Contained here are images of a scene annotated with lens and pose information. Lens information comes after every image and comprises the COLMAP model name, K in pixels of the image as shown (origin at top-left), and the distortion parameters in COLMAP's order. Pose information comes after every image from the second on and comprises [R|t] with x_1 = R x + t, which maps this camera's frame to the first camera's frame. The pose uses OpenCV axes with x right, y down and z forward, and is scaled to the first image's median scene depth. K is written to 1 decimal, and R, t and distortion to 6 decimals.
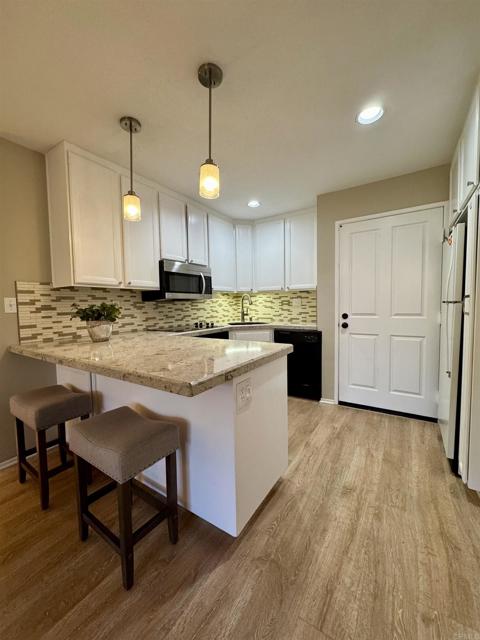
lens RADIAL K [[255.8, 0, 241.1], [0, 255.8, 313.6], [0, 0, 1]] dist [-0.003096, -0.000676]
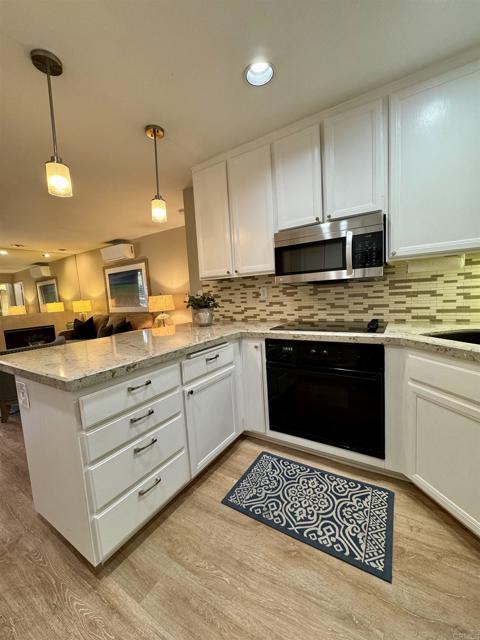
lens RADIAL K [[255.8, 0, 239.2], [0, 255.8, 315.8], [0, 0, 1]] dist [-0.003096, -0.000676]
pose [[0.003525, 0.094309, -0.995537, 0.439168], [0.014394, 0.995435, 0.094350, -0.033041], [0.999890, -0.014662, 0.002152, 0.808757]]
